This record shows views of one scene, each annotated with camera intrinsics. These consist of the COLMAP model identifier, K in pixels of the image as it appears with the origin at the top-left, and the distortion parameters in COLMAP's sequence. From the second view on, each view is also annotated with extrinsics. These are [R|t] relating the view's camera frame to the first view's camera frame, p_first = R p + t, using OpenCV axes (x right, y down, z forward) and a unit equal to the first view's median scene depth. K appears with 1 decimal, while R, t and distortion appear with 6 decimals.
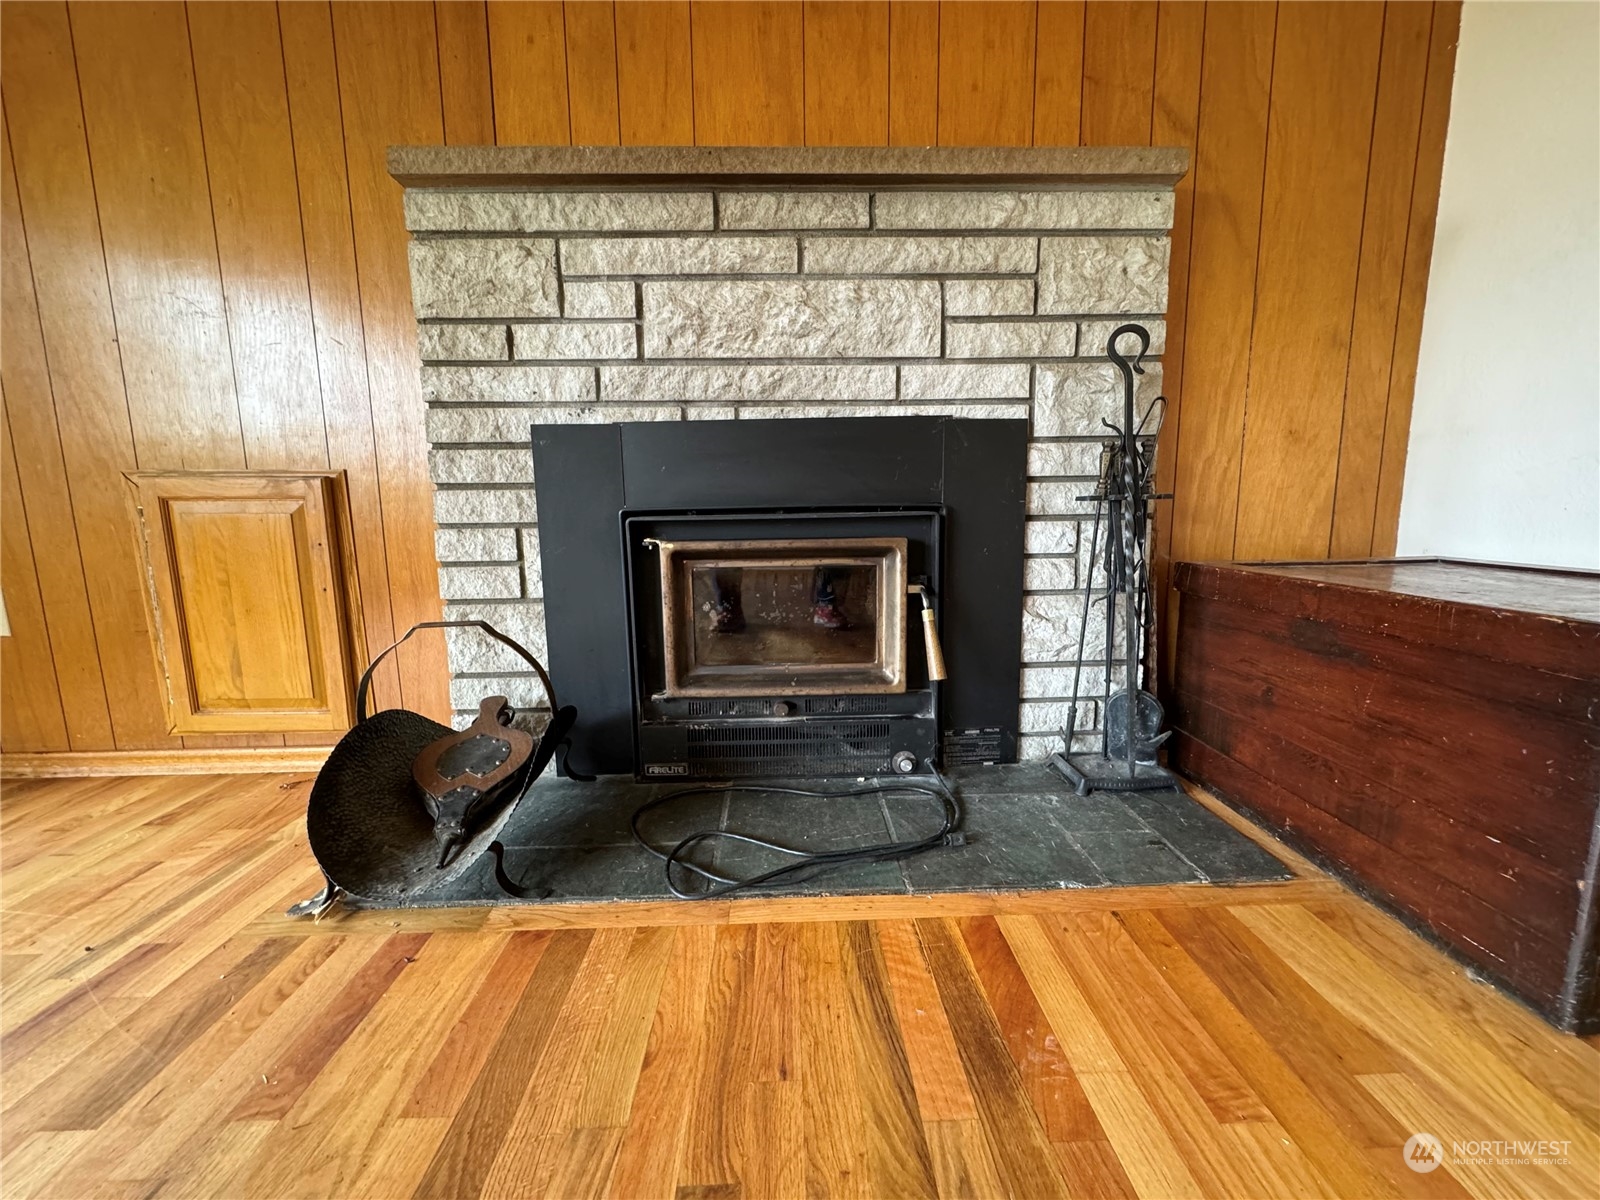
lens RADIAL K [[636.4, 0, 801.5], [0, 636.4, 599.7], [0, 0, 1]] dist [0.001029, -0.000340]
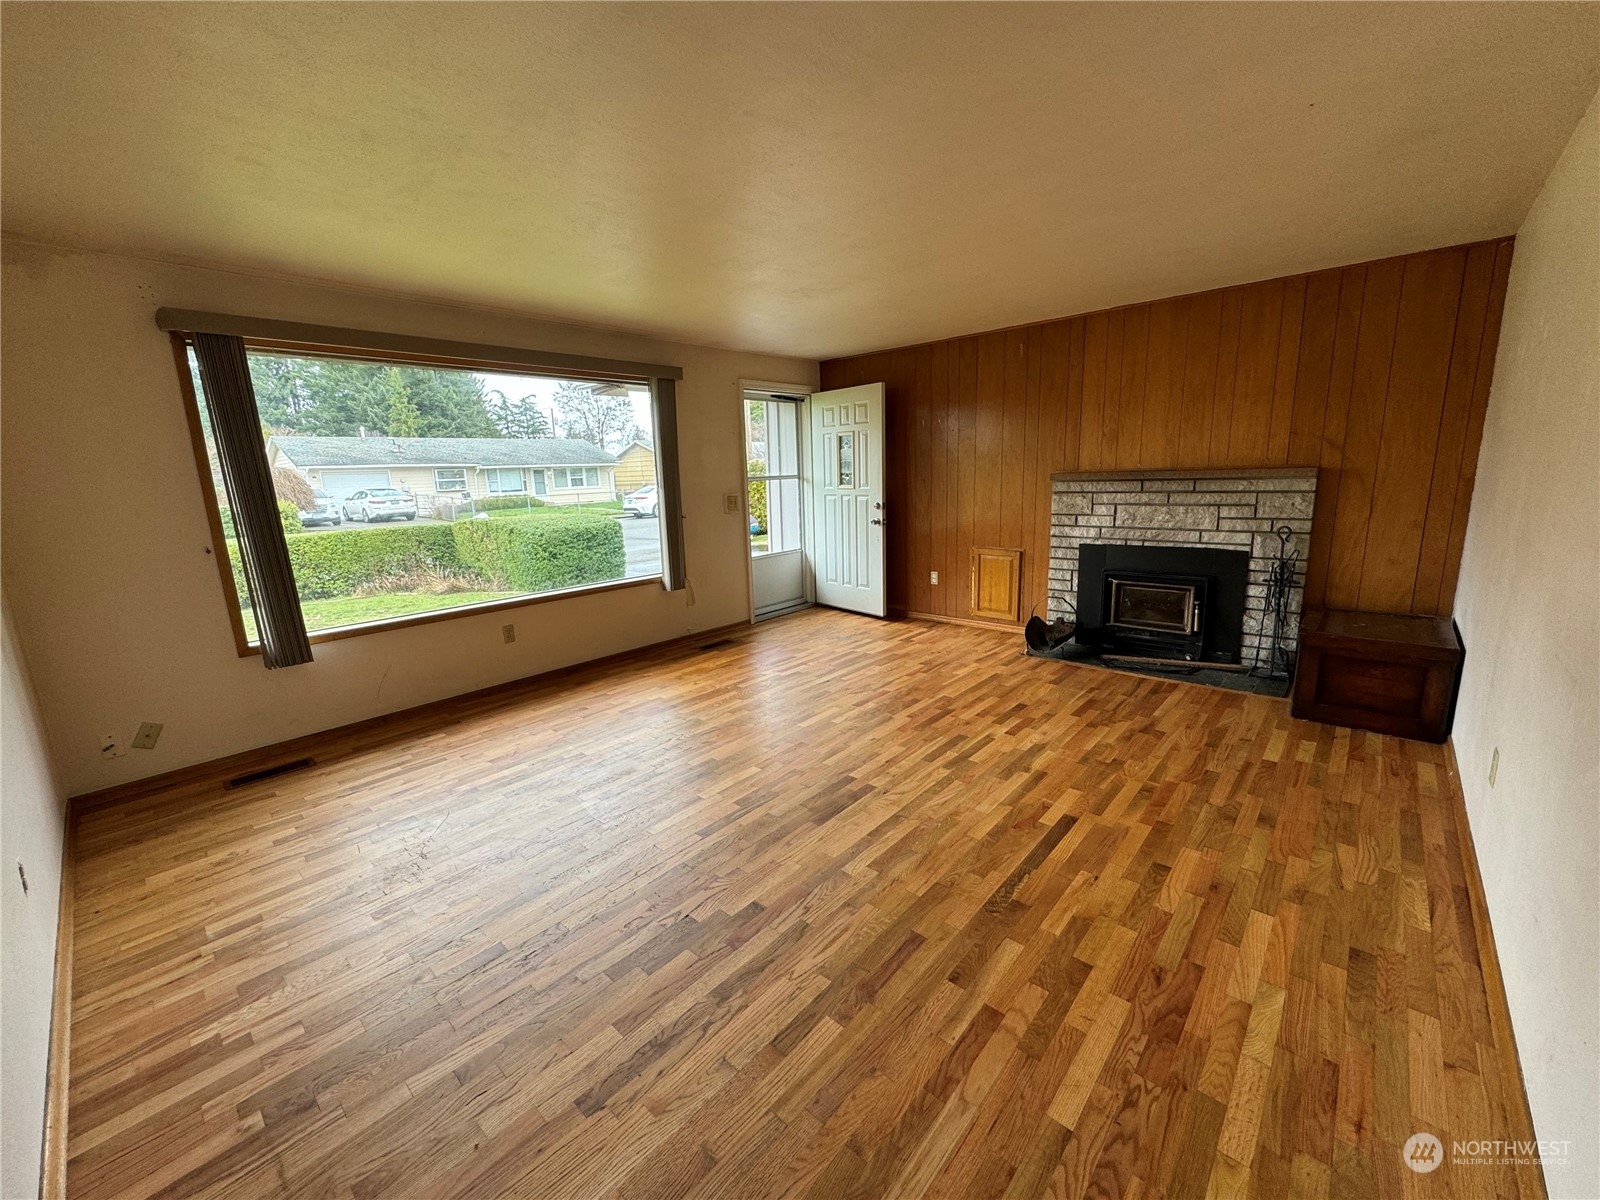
lens RADIAL K [[636.4, 0, 800.7], [0, 636.4, 595.6], [0, 0, 1]] dist [0.001029, -0.000340]
pose [[0.718912, 0.121964, -0.684318, 0.927001], [-0.070998, 0.992221, 0.102254, -0.237173], [0.691466, -0.024926, 0.721979, -2.657918]]
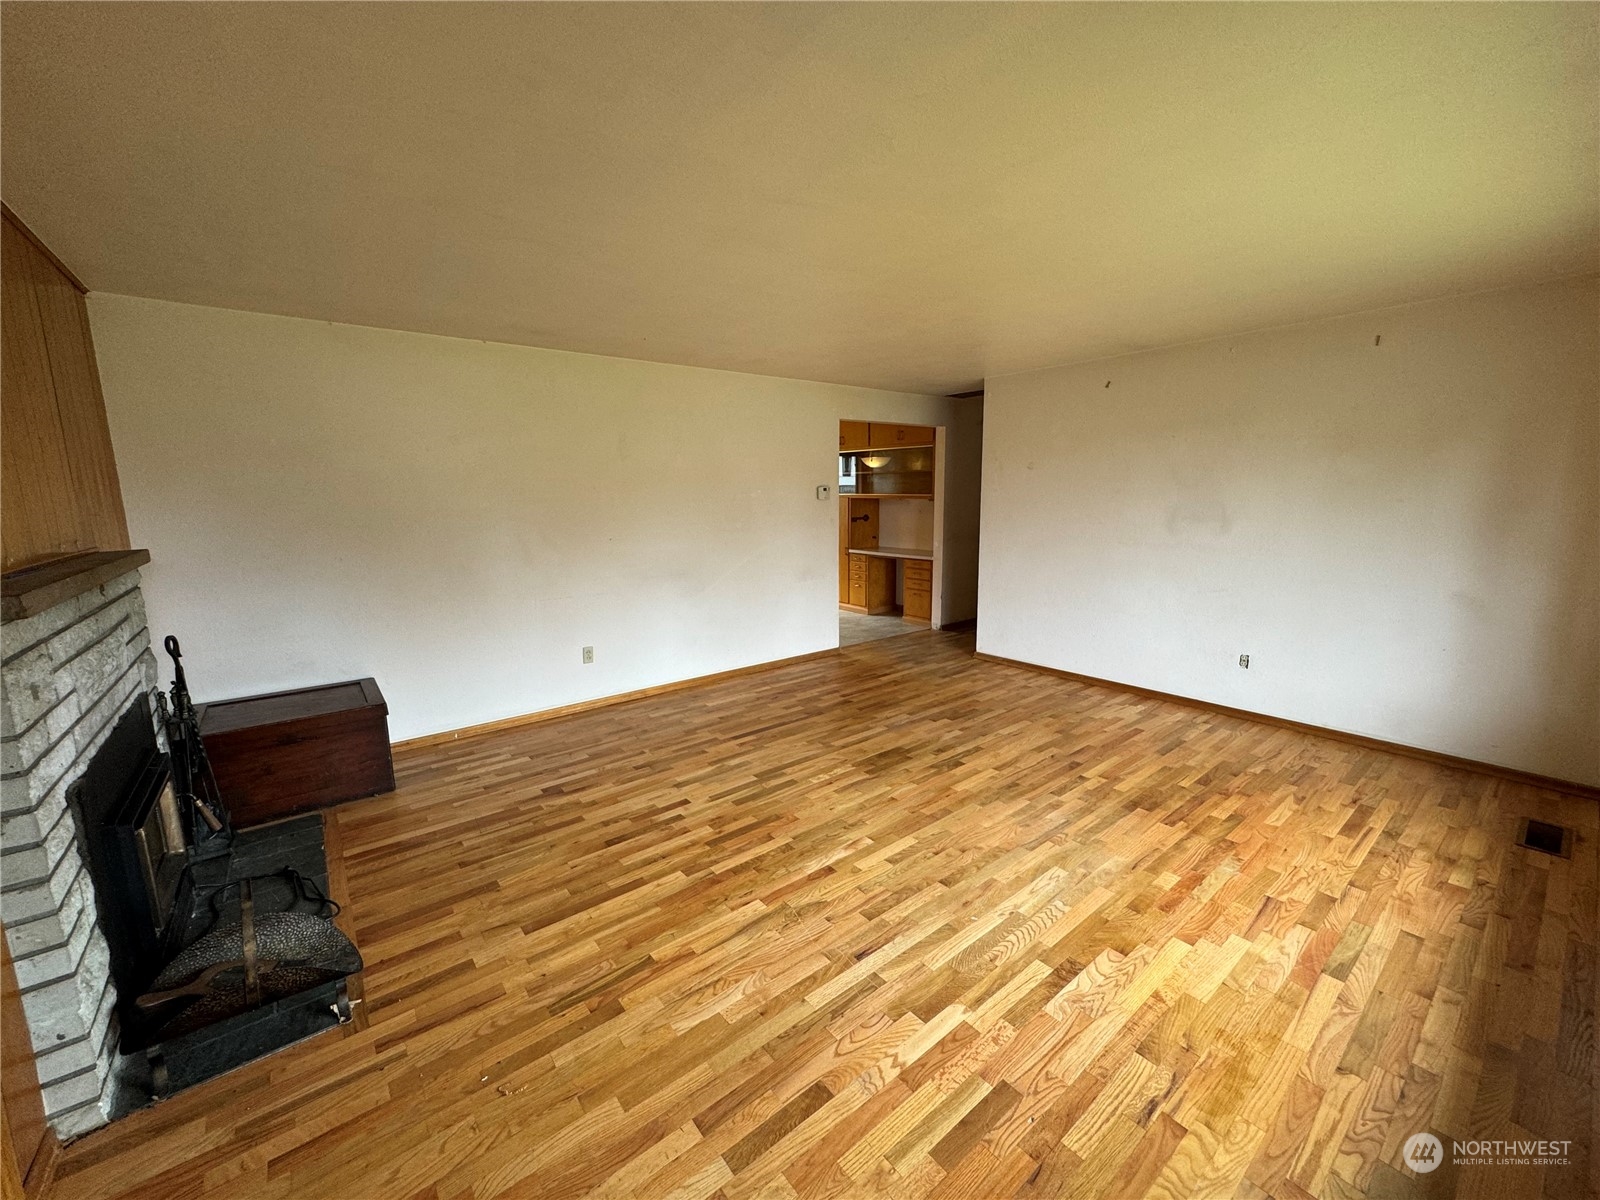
lens RADIAL K [[636.4, 0, 800.3], [0, 636.4, 601.4], [0, 0, 1]] dist [0.001029, -0.000340]
pose [[-0.595941, -0.119936, 0.794021, -2.145854], [0.132759, 0.960463, 0.244717, -0.725838], [-0.791978, 0.251251, -0.556457, 0.486617]]
